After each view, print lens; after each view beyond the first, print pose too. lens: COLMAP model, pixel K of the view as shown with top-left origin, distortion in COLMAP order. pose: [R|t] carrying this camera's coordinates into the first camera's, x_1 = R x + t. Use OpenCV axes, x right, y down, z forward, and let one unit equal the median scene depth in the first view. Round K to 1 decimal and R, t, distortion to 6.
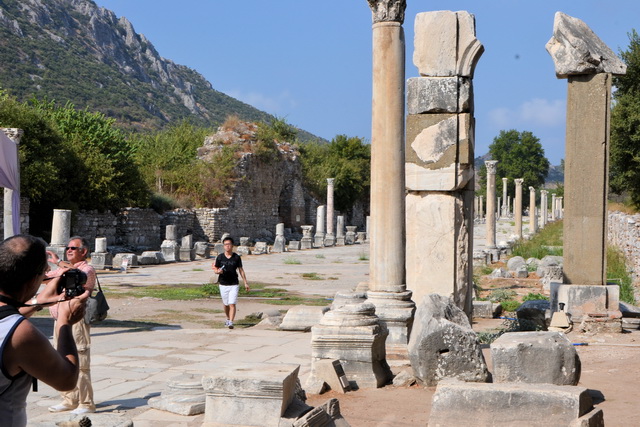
lens RADIAL K [[1064.2, 0, 319.7], [0, 1064.2, 212.8], [0, 0, 1]] dist [0.126933, 0.000000]
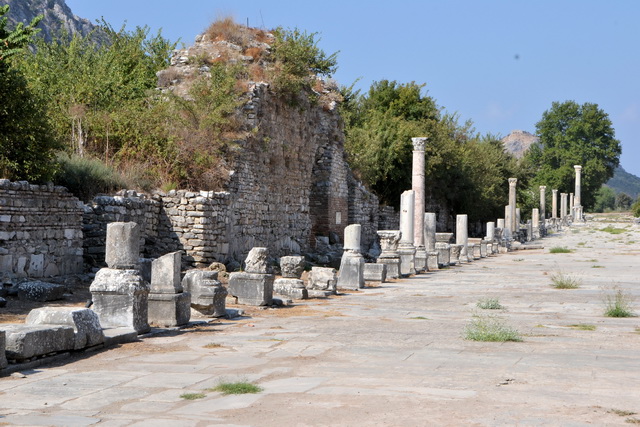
lens RADIAL K [[1371.0, 0, 320.6], [0, 1371.0, 214.9], [0, 0, 1]] dist [0.392170, 0.000000]
pose [[0.999637, -0.002058, 0.026850, -0.059490], [0.002152, 0.999992, -0.003467, 0.007268], [-0.026843, 0.003524, 0.999633, 0.381393]]
